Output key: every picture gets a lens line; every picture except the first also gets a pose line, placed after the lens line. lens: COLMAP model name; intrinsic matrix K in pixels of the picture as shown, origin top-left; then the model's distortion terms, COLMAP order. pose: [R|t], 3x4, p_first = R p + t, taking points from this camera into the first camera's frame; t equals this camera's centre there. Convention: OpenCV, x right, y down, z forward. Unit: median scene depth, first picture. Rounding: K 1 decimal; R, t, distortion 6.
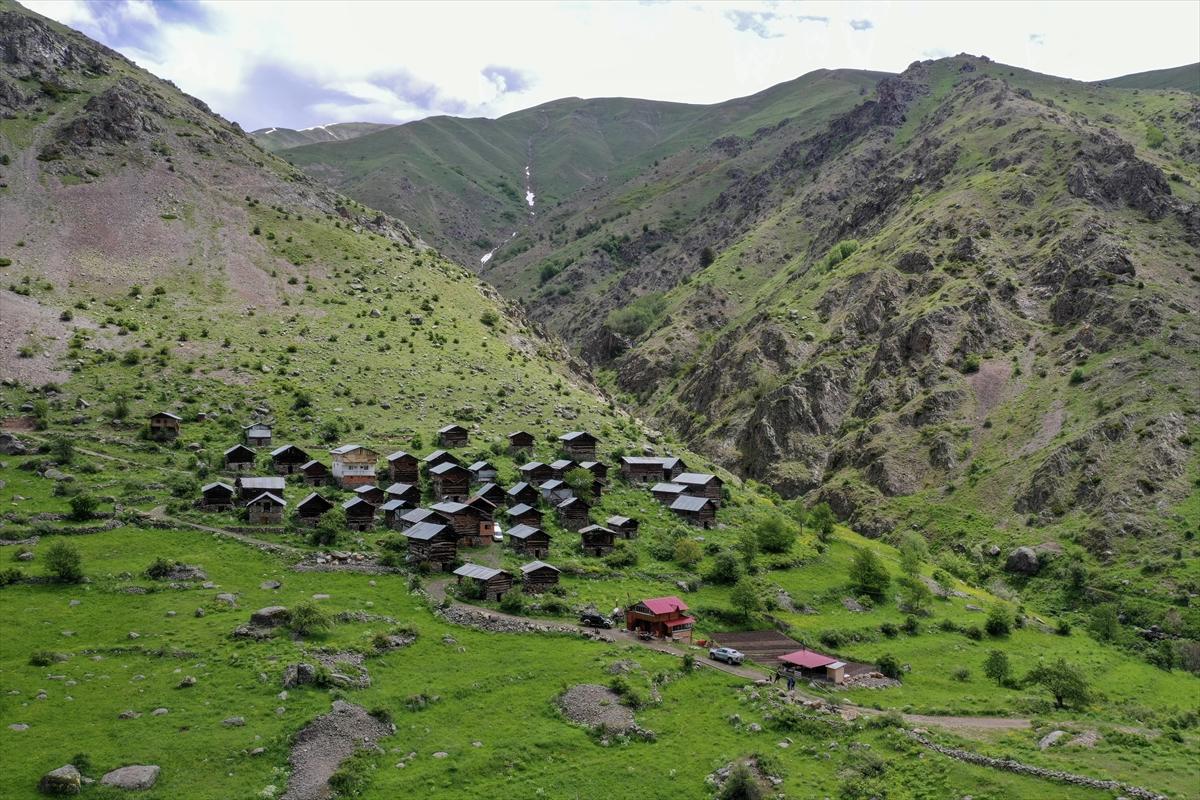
lens RADIAL K [[925.2, 0, 601.0], [0, 925.2, 401.5], [0, 0, 1]] dist [-0.020940, 0.001593]
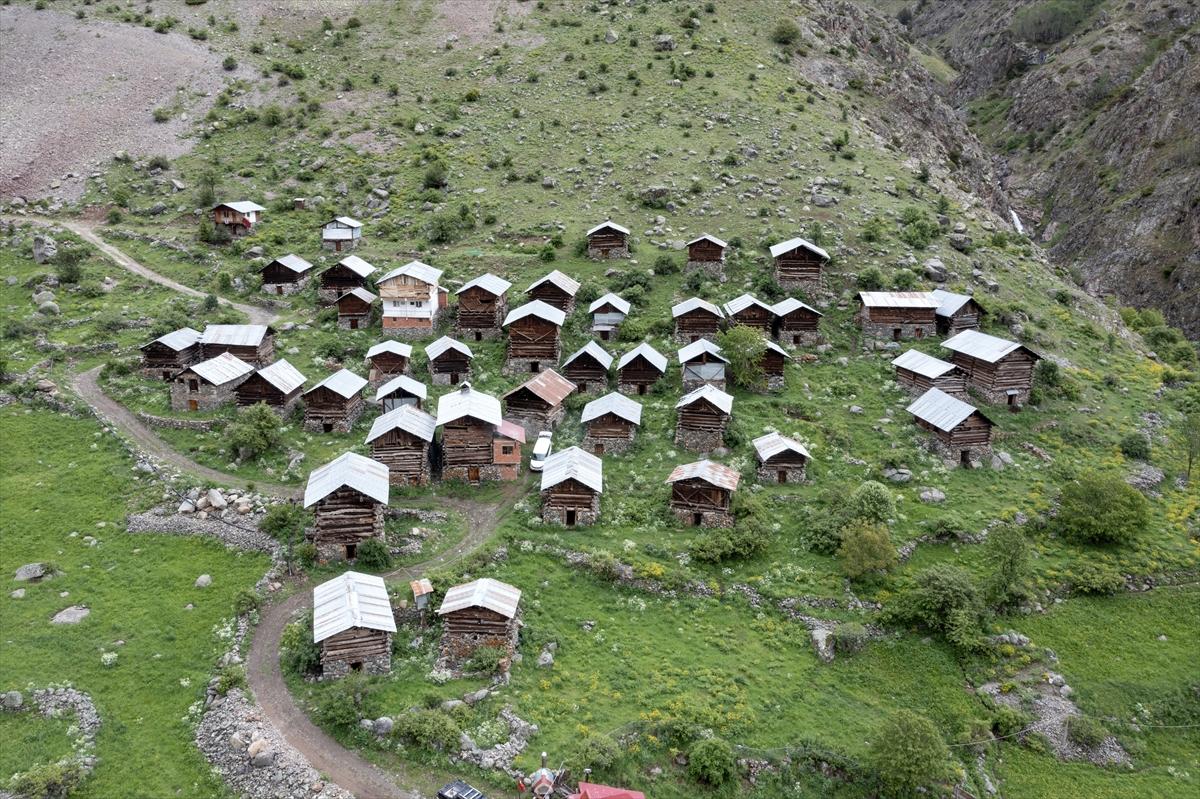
lens RADIAL K [[925.2, 0, 598.5], [0, 925.2, 396.4], [0, 0, 1]] dist [-0.020940, 0.001593]
pose [[0.898668, 0.111955, -0.424102, 0.106867], [0.015151, 0.958378, 0.285100, -0.037086], [0.438369, -0.262636, 0.859567, 0.349886]]
